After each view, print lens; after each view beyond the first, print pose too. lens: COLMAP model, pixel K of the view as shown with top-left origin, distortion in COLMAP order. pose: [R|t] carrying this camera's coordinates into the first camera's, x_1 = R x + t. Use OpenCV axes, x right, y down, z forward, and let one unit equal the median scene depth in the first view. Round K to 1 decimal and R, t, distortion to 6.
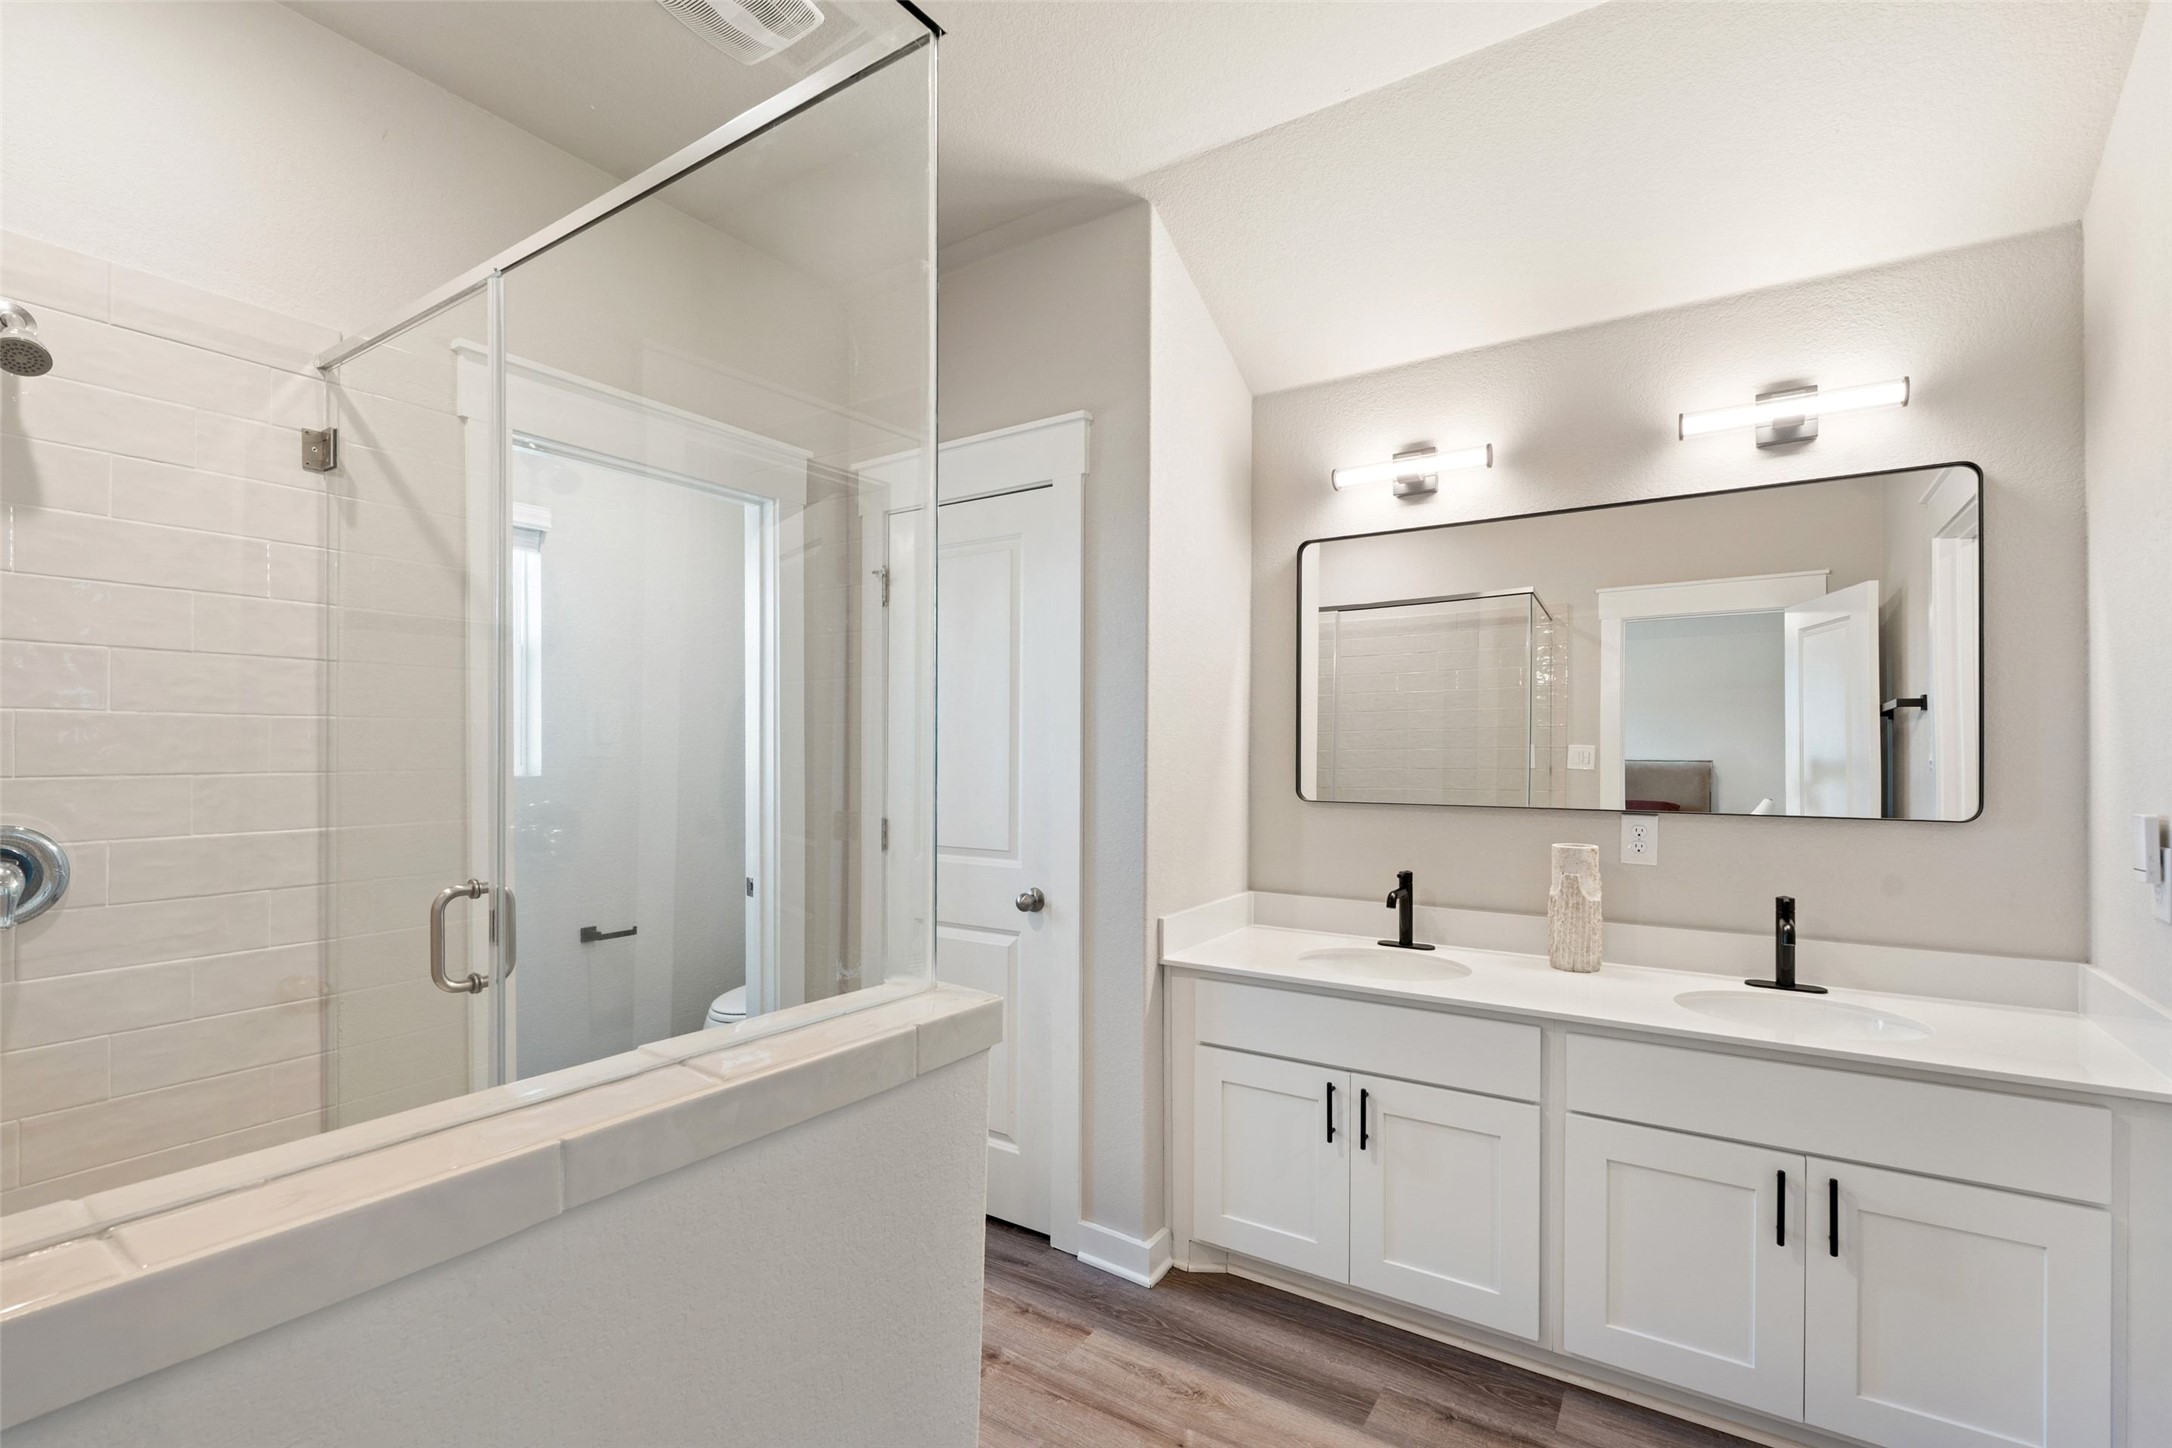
lens RADIAL K [[967.6, 0, 1086.7], [0, 967.6, 749.9], [0, 0, 1]] dist [0.000885, 0.000278]
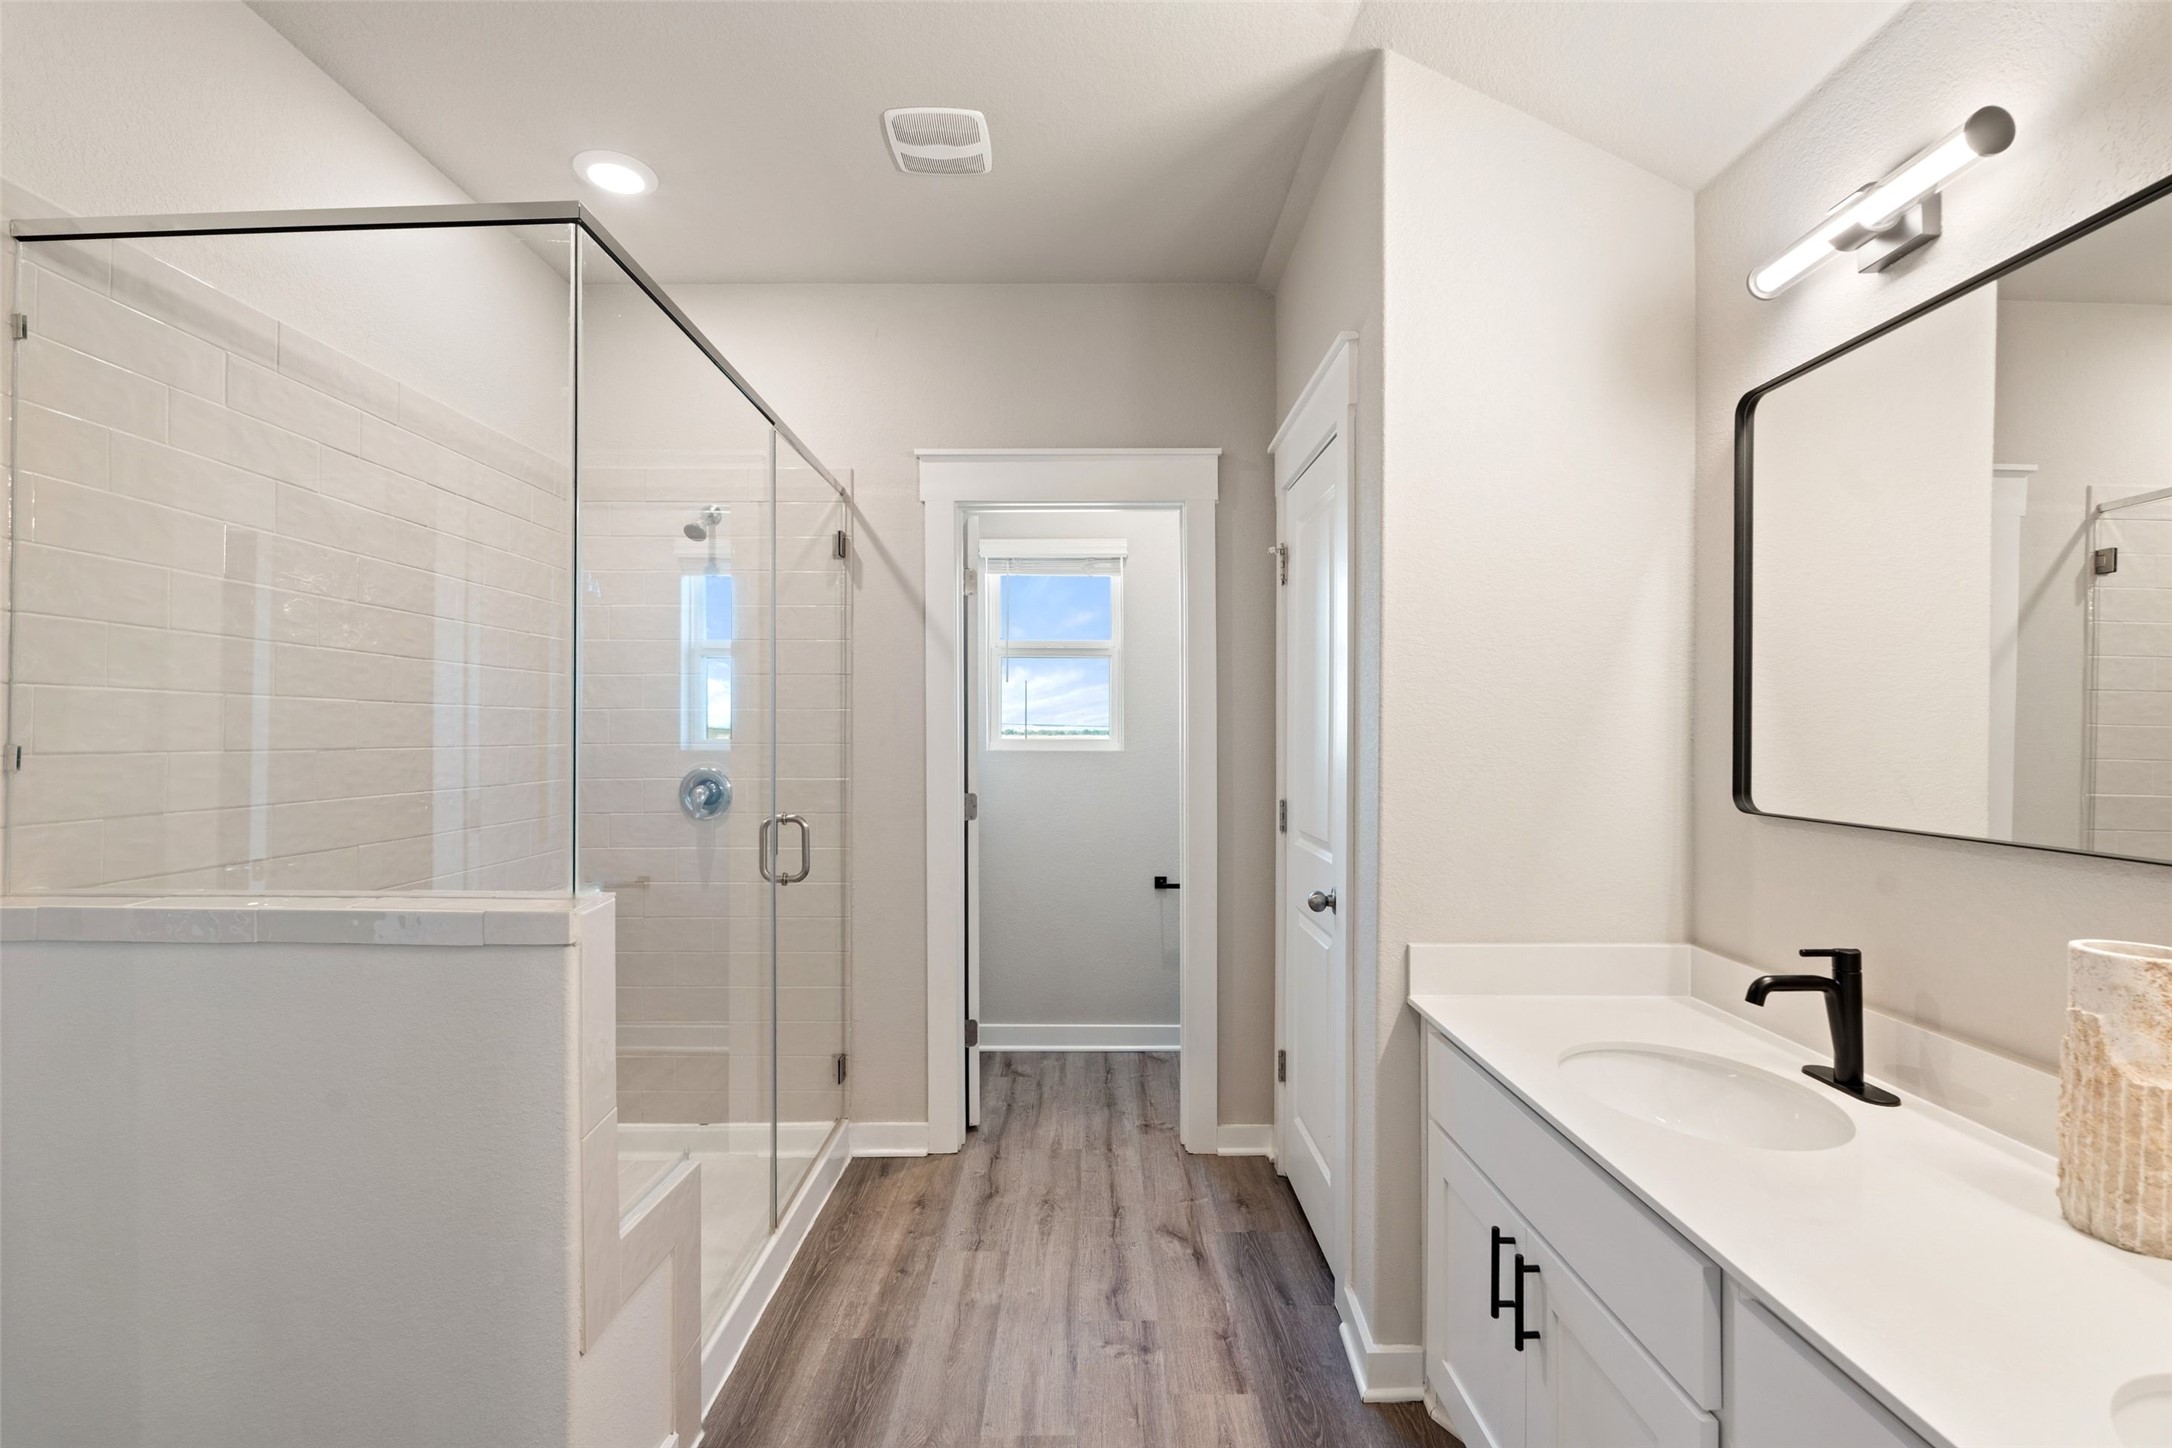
lens RADIAL K [[947.7, 0, 1086.0], [0, 947.7, 724.0], [0, 0, 1]] dist [0.000404, 0.000038]
pose [[0.548810, -0.005880, -0.835927, 0.624076], [-0.002895, 0.999956, -0.008935, 0.003367], [0.835942, 0.007323, 0.548769, 0.389500]]
